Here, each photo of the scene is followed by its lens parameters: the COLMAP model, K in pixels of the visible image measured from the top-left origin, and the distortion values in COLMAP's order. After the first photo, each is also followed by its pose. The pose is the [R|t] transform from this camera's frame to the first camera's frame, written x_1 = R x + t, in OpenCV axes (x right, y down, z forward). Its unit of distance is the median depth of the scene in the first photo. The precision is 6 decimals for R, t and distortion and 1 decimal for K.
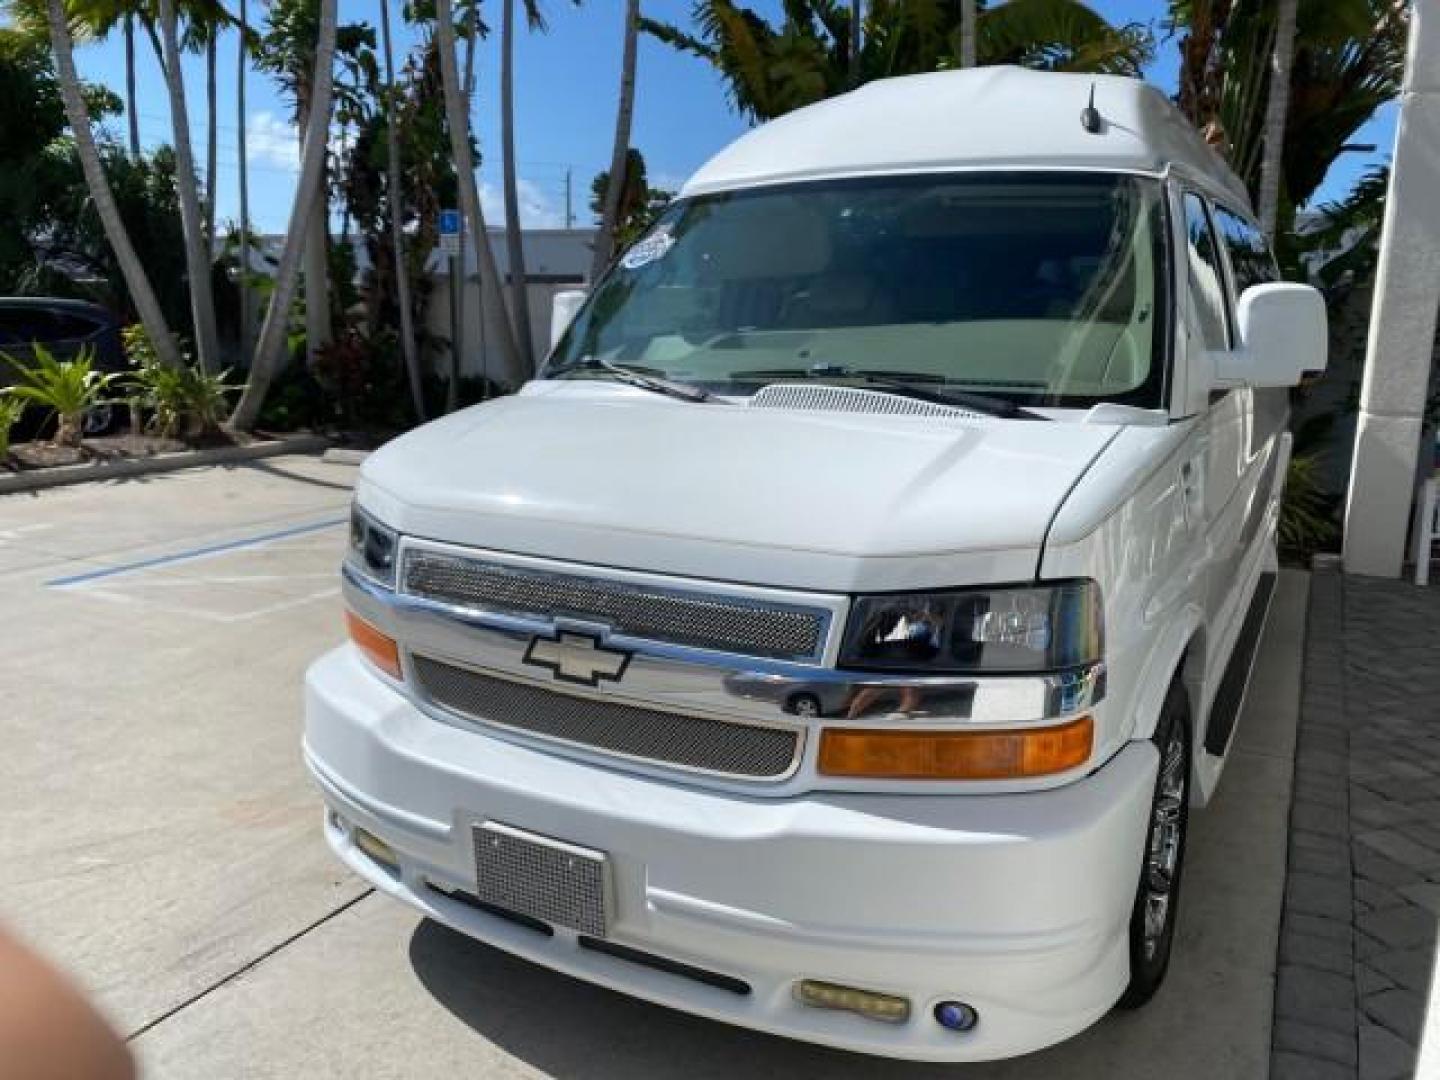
lens RADIAL K [[1102.8, 0, 721.0], [0, 1102.8, 535.0], [0, 0, 1]] dist [0.001878, -0.002935]
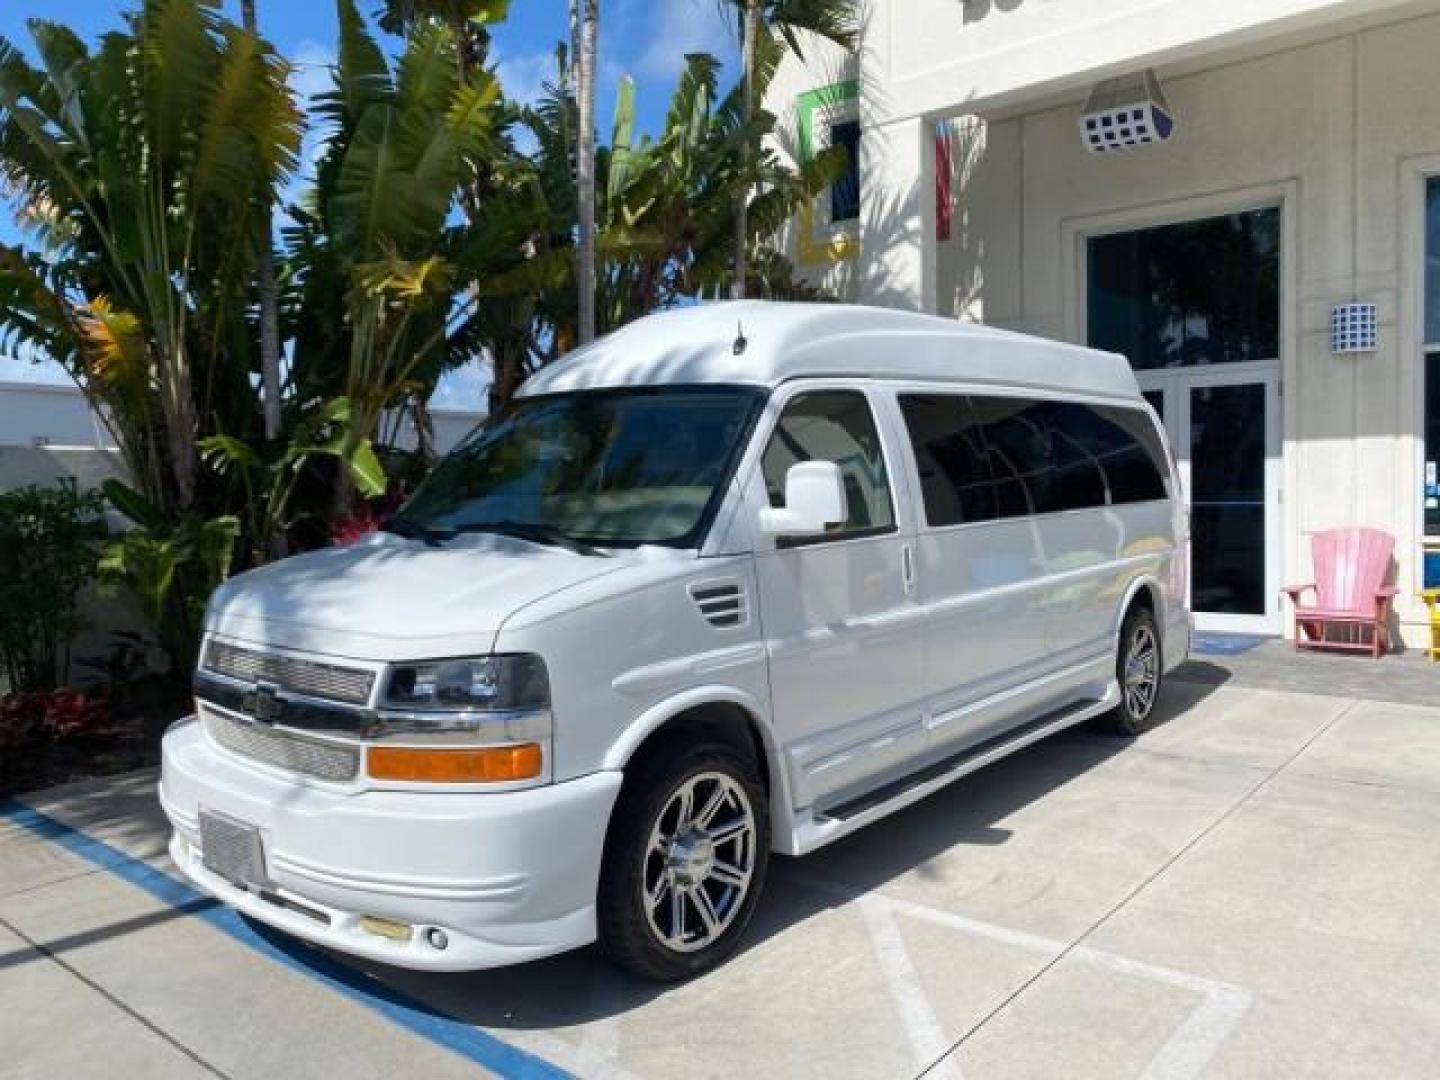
lens RADIAL K [[1116.1, 0, 765.2], [0, 1116.1, 540.8], [0, 0, 1]] dist [0.006952, 0.004979]
pose [[0.985392, -0.004789, -0.170236, 0.904323], [-0.016660, 0.992100, -0.124340, 0.068182], [0.169487, 0.125360, 0.977527, -0.505328]]
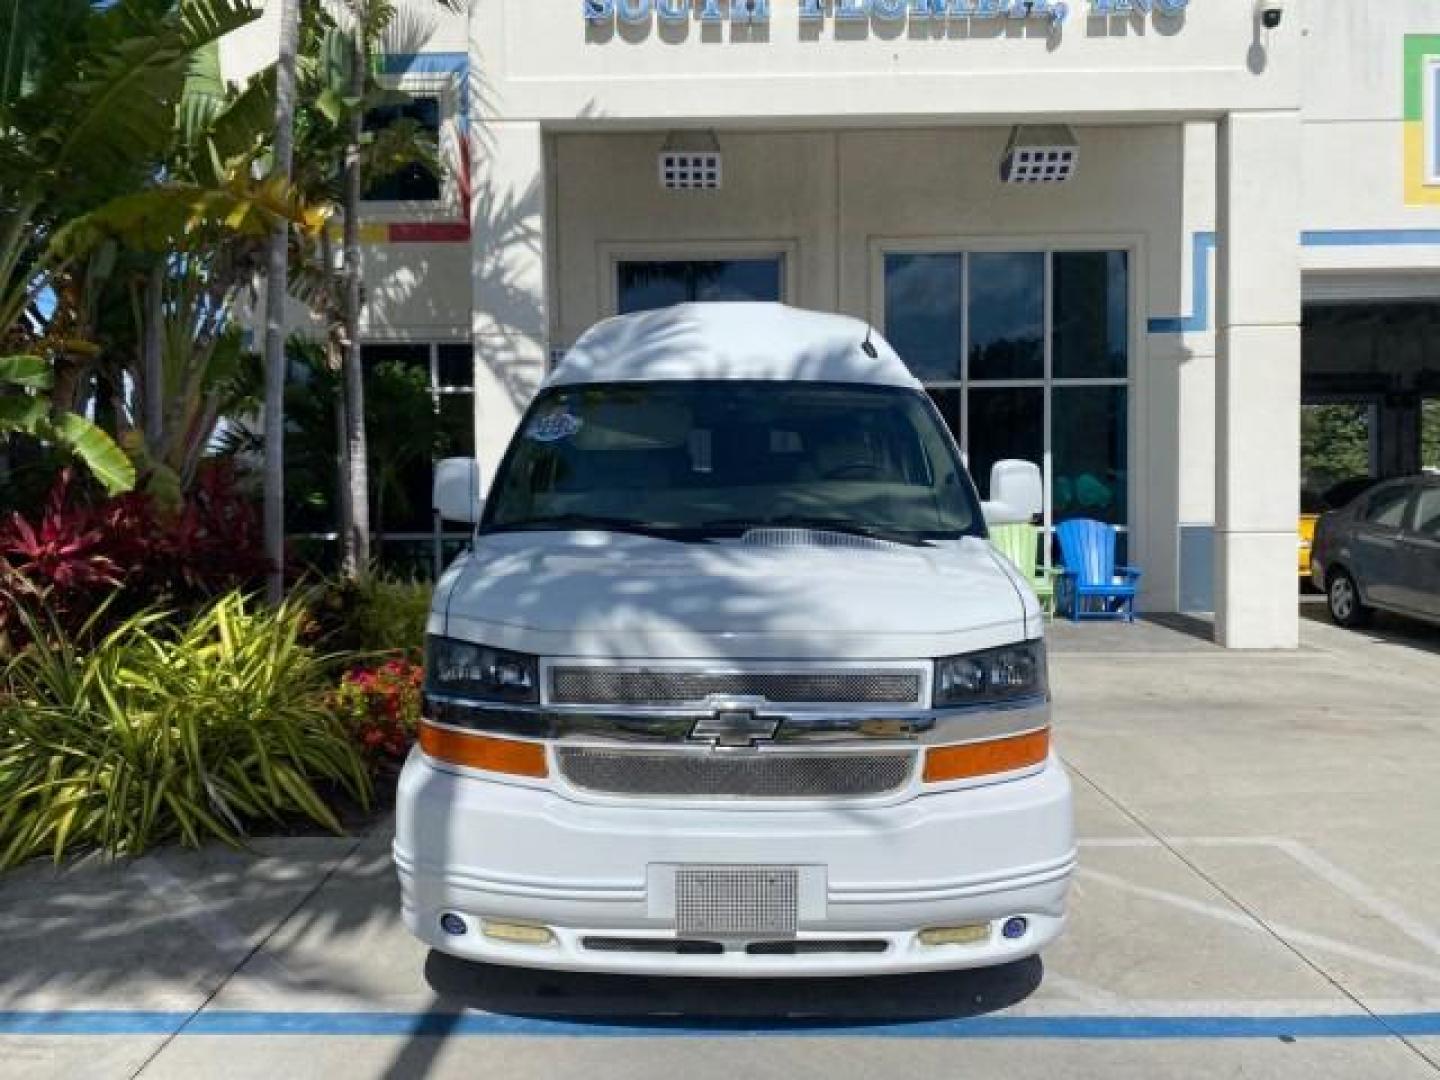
lens RADIAL K [[1102.8, 0, 721.0], [0, 1102.8, 535.0], [0, 0, 1]] dist [0.001878, -0.002935]
pose [[0.870136, -0.026969, 0.492074, -0.858502], [0.091928, 0.989858, -0.108306, 0.020065], [-0.484162, 0.139476, 0.863790, -0.209536]]
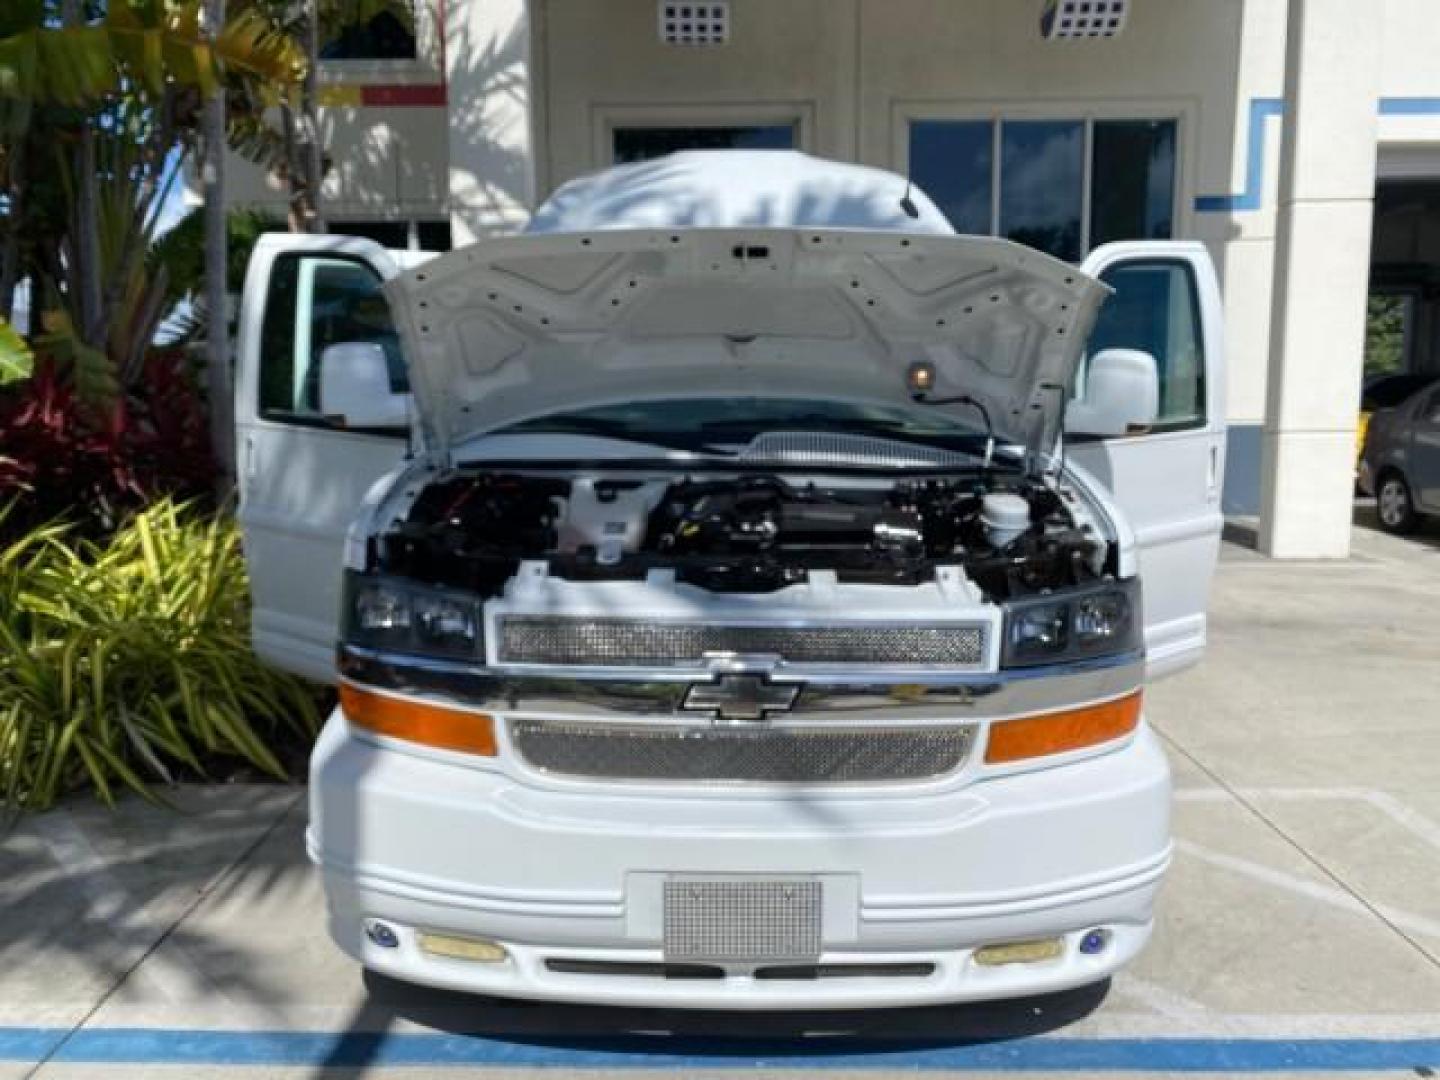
lens RADIAL K [[1106.9, 0, 718.6], [0, 1106.9, 536.9], [0, 0, 1]] dist [-0.002324, 0.003109]
pose [[0.874245, -0.070146, 0.480391, -0.680026], [0.087397, 0.996081, -0.013603, -0.029206], [-0.477554, 0.053877, 0.876949, 0.094559]]
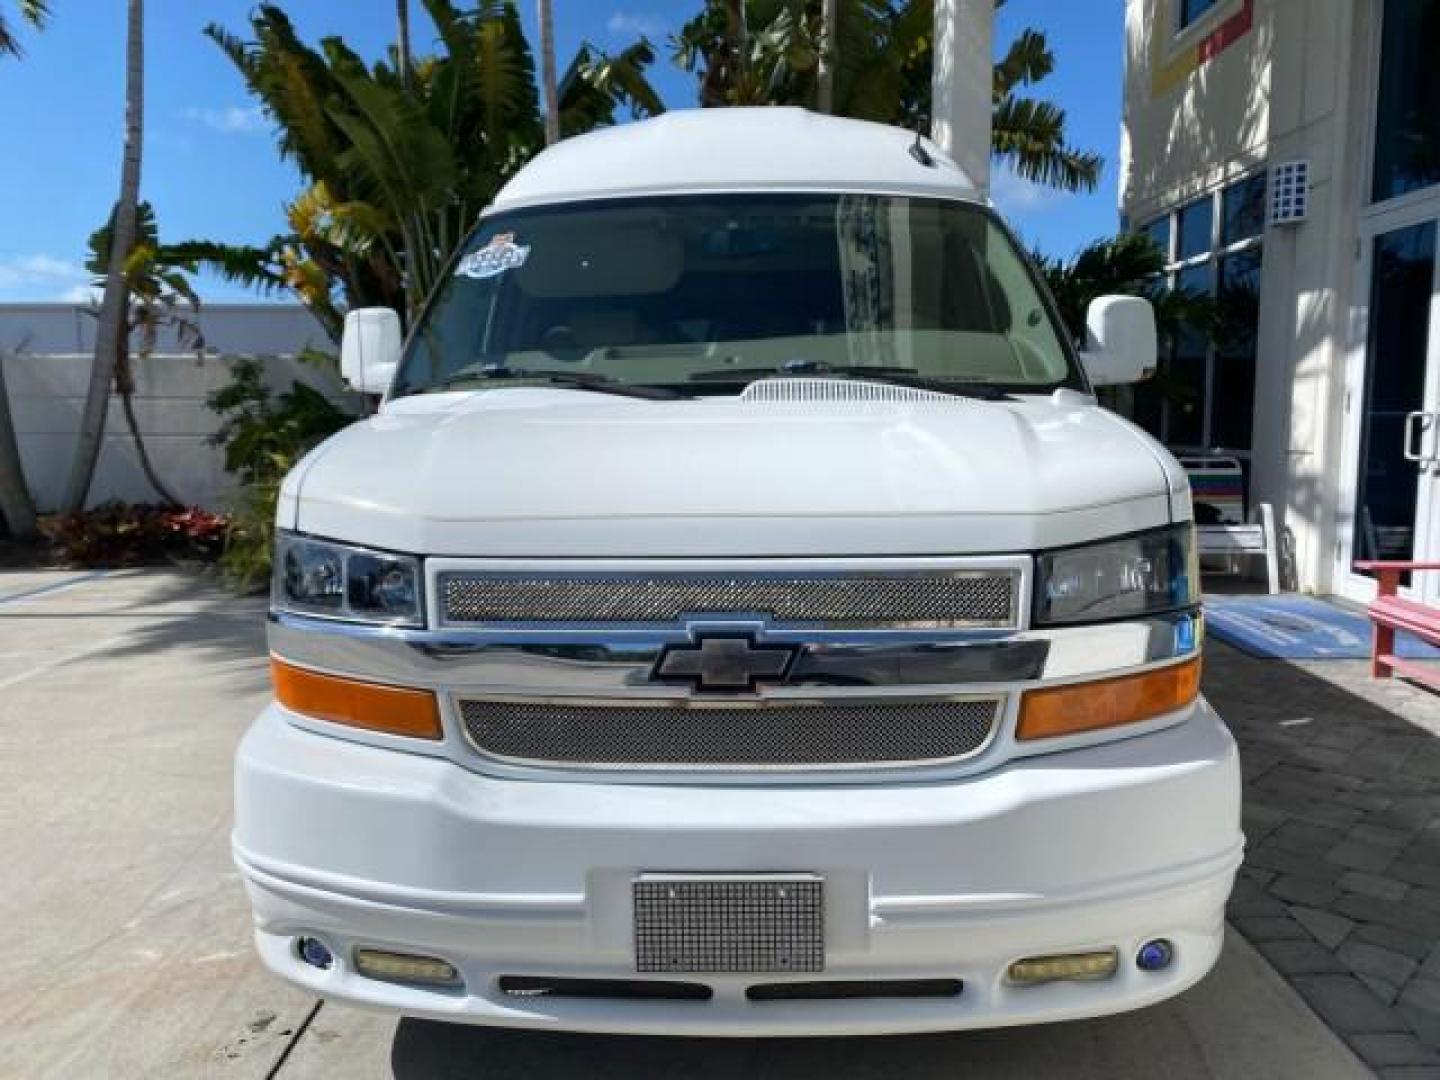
lens RADIAL K [[1093.2, 0, 725.5], [0, 1093.2, 537.6], [0, 0, 1]] dist [0.004532, 0.000927]
pose [[0.883601, -0.066173, 0.463541, -0.560071], [0.102007, 0.993390, -0.052633, 0.060991], [-0.456994, 0.093791, 0.884511, 0.235777]]
